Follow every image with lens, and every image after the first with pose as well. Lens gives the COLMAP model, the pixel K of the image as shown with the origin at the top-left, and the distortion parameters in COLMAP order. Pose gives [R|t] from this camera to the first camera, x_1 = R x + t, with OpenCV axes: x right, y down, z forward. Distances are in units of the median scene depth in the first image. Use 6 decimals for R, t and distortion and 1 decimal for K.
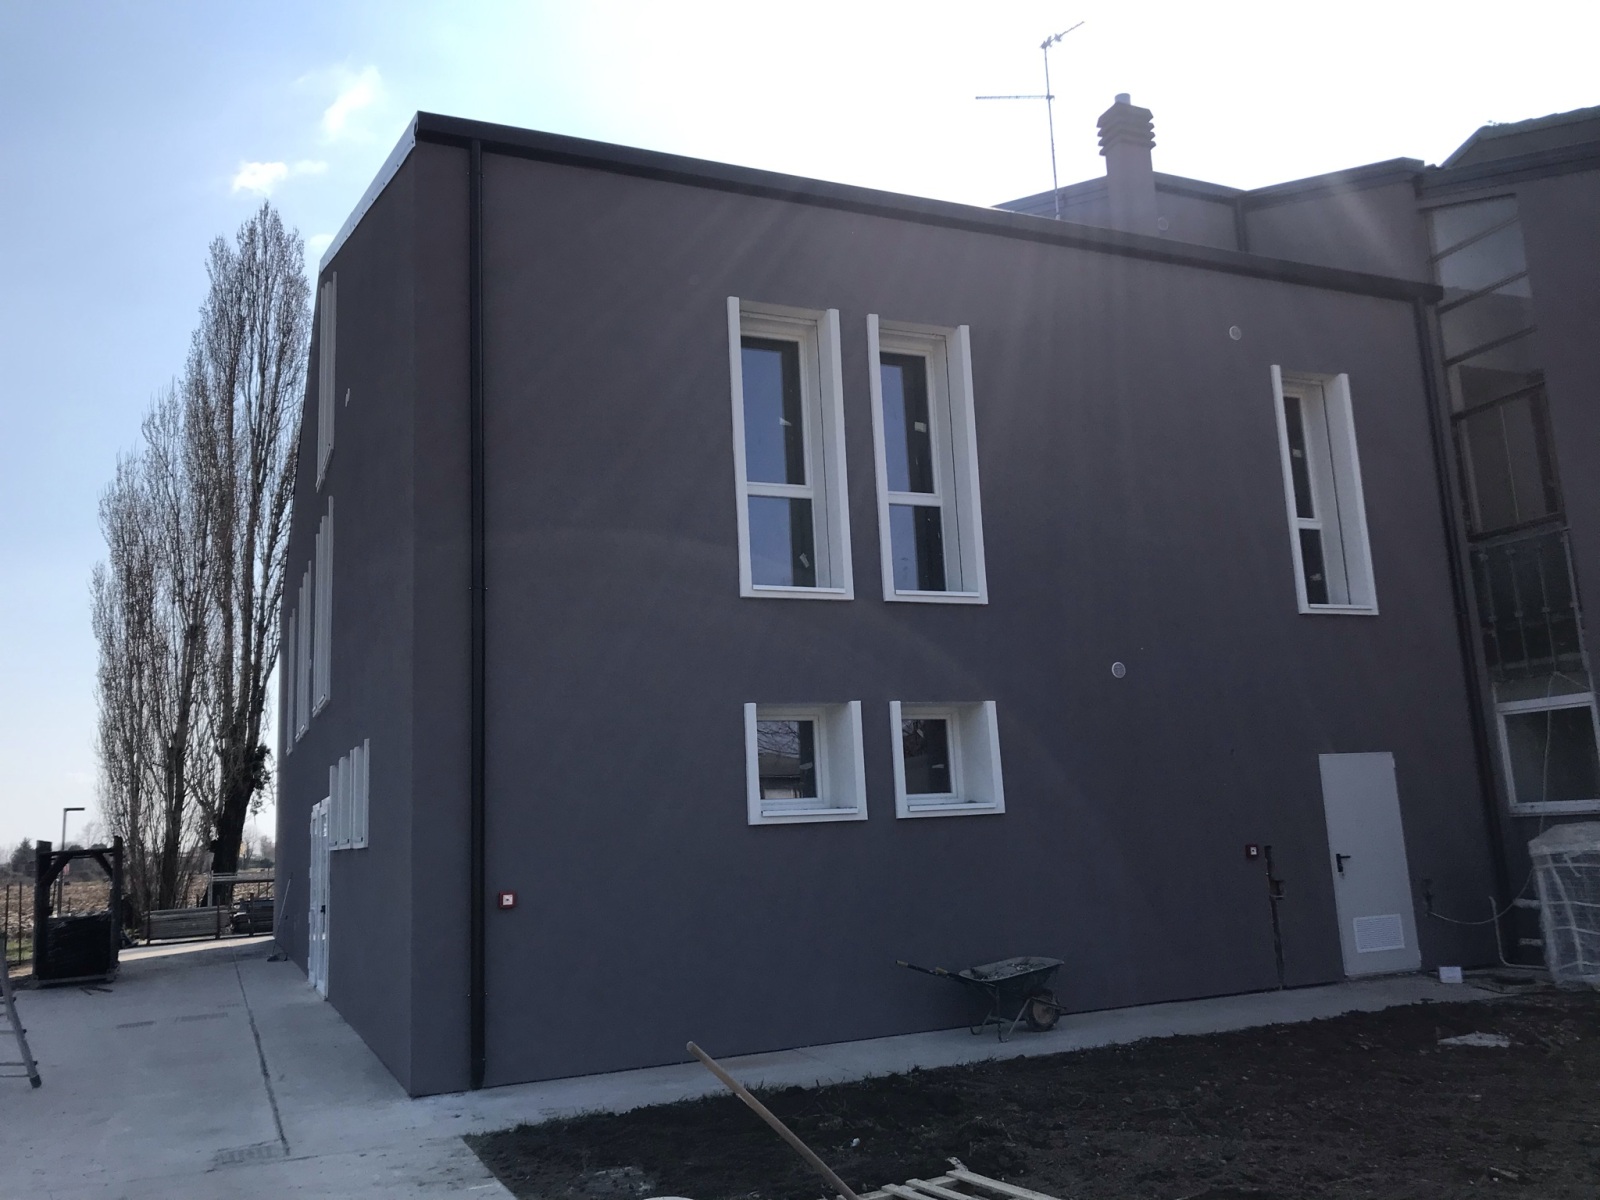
lens RADIAL K [[1313.7, 0, 775.5], [0, 1313.7, 599.5], [0, 0, 1]] dist [0.013707, 0.018980]
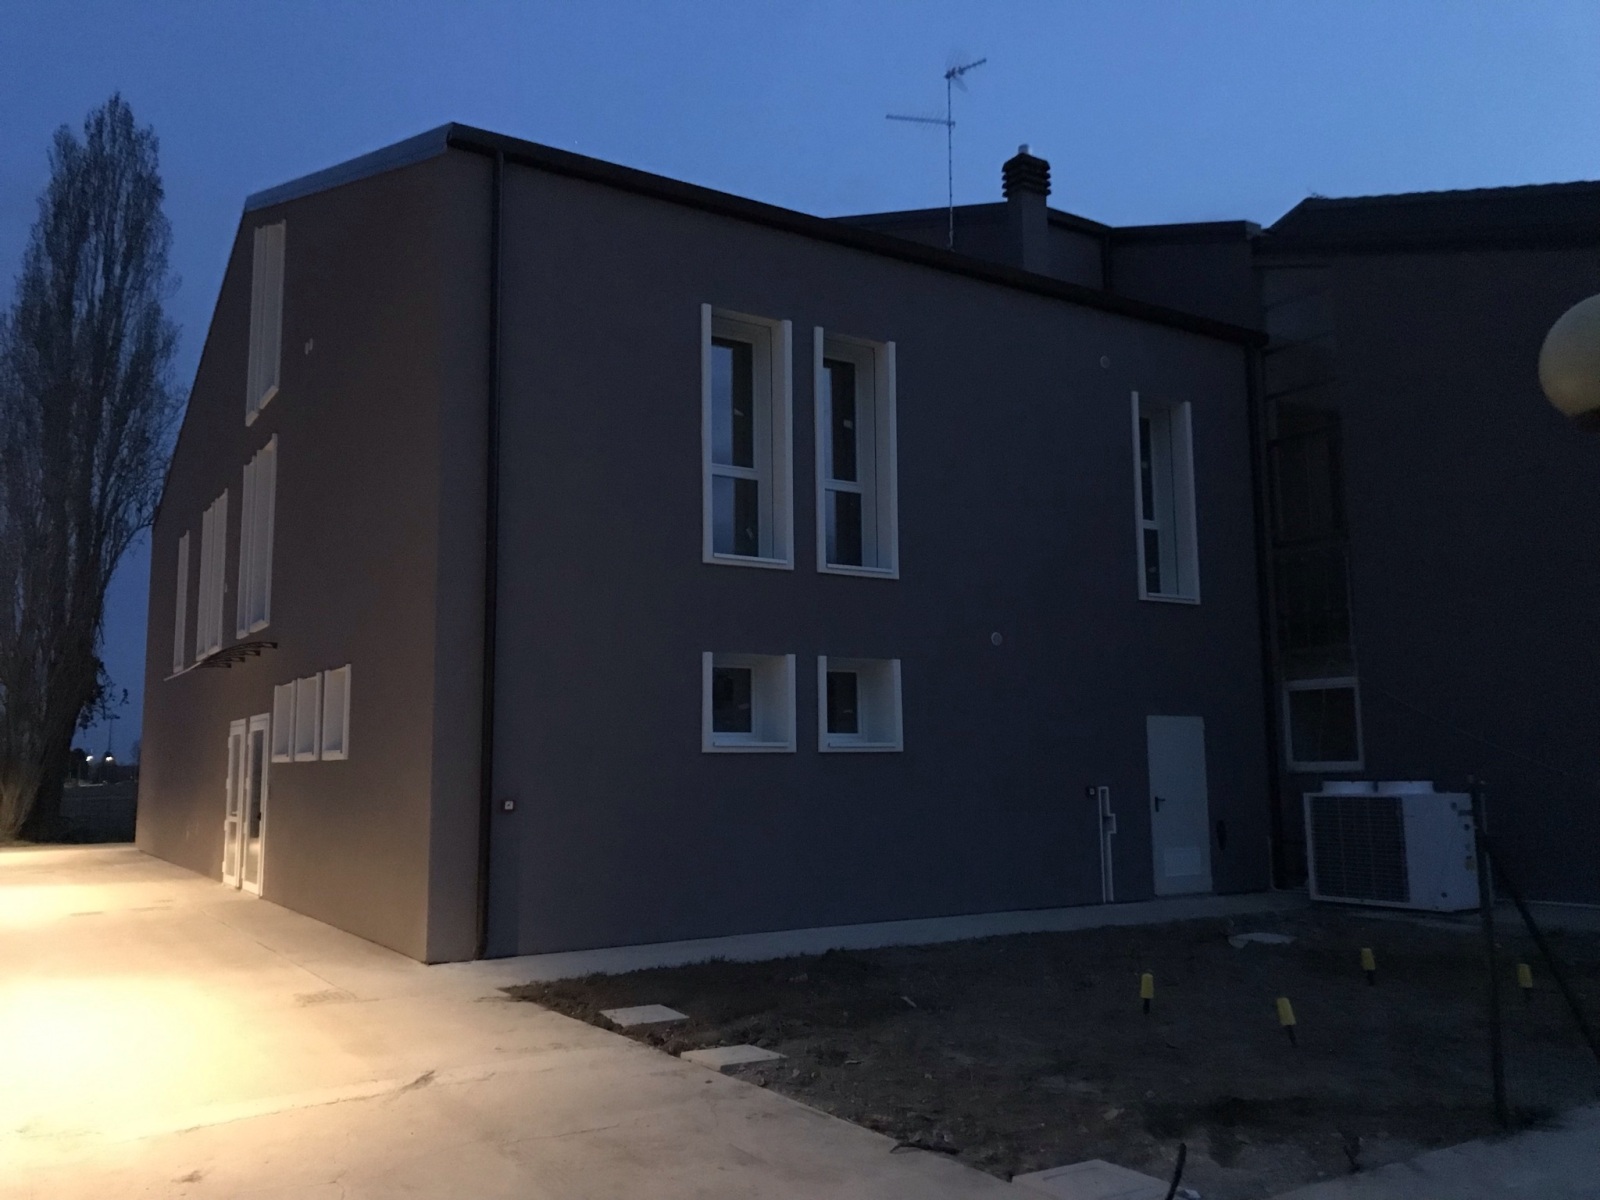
lens RADIAL K [[1315.5, 0, 781.9], [0, 1315.5, 597.5], [0, 0, 1]] dist [0.034345, -0.004412]
pose [[0.987754, 0.058414, 0.144671, -0.093266], [-0.064403, 0.997235, 0.037064, -0.013740], [-0.142106, -0.045928, 0.988785, -0.139181]]
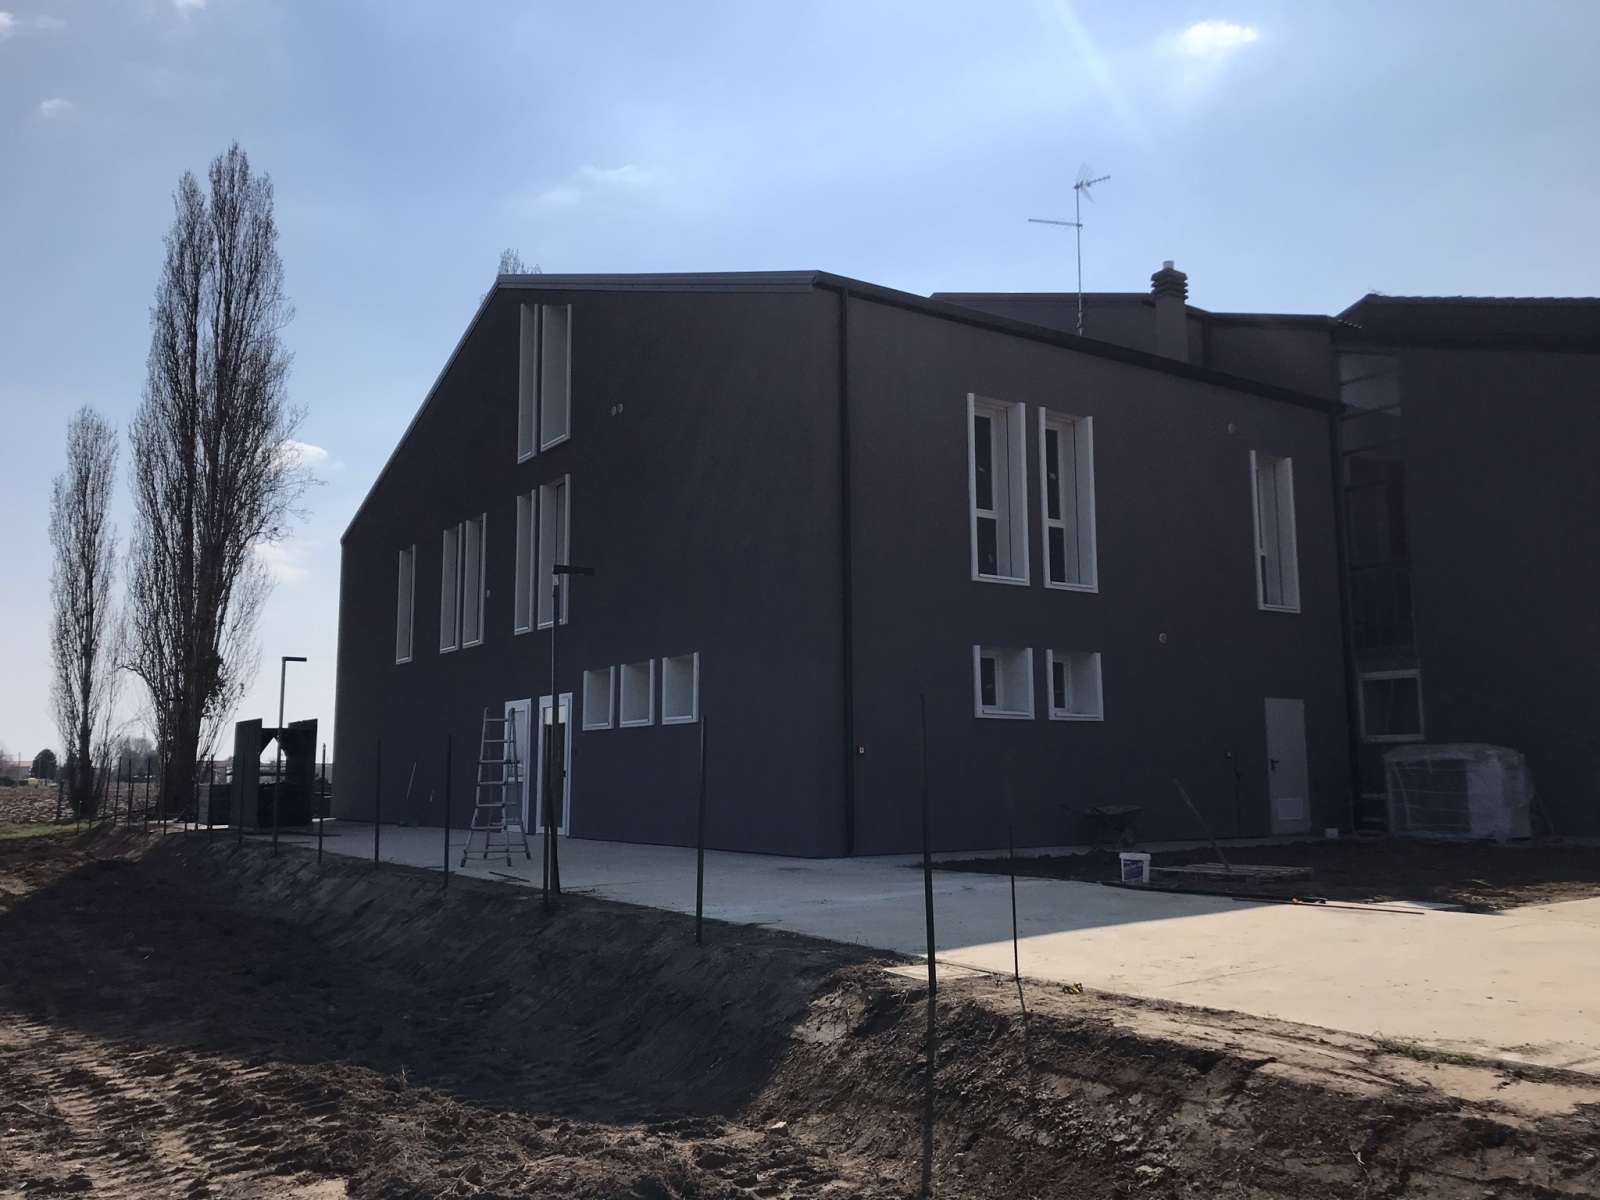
lens RADIAL K [[1308.3, 0, 770.0], [0, 1308.3, 602.9], [0, 0, 1]] dist [0.034962, -0.006646]
pose [[0.983273, 0.065786, 0.169840, -0.407577], [-0.072666, 0.996756, 0.034606, -0.009043], [-0.167012, -0.046369, 0.984864, -0.421339]]
